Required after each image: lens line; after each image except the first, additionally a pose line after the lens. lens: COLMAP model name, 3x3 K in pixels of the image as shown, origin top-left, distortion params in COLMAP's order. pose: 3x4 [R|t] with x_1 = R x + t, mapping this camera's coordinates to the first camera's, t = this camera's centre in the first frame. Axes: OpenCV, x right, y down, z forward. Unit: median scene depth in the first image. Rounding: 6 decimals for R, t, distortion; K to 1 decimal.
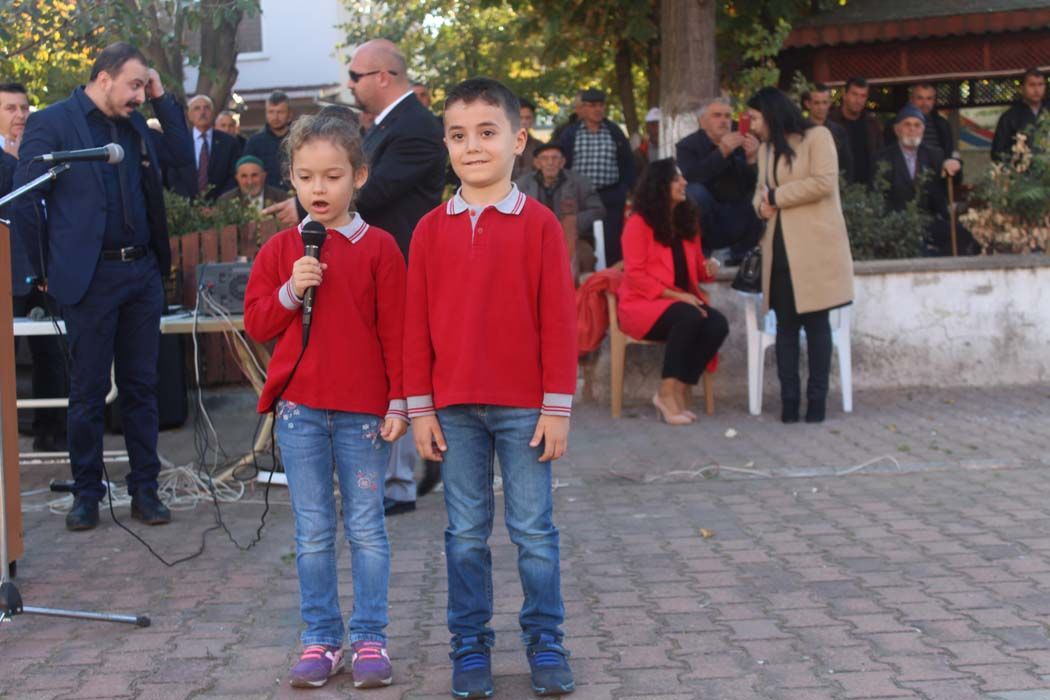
lens RADIAL K [[1631.7, 0, 525.0], [0, 1631.7, 350.0], [0, 0, 1]] dist [0.008471, 0.014349]
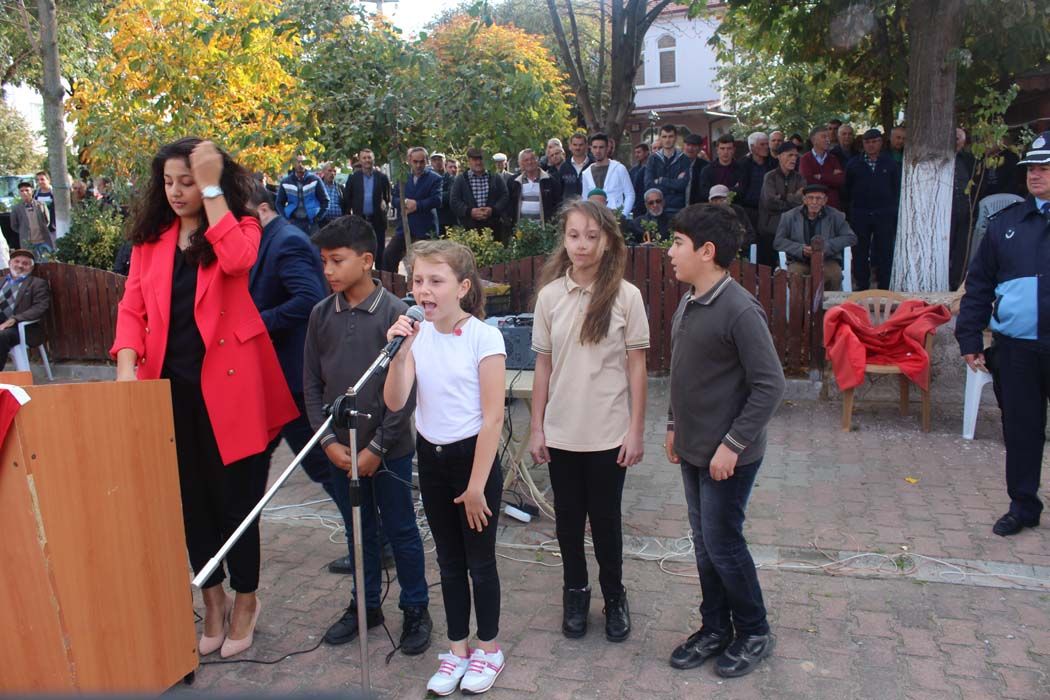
lens RADIAL K [[879.7, 0, 525.0], [0, 879.7, 350.0], [0, 0, 1]] dist [-0.106208, 0.007742]
pose [[0.940051, 0.063094, -0.335148, 0.045813], [-0.019339, 0.991018, 0.132322, -0.095439], [0.340486, -0.117908, 0.932827, 0.316666]]
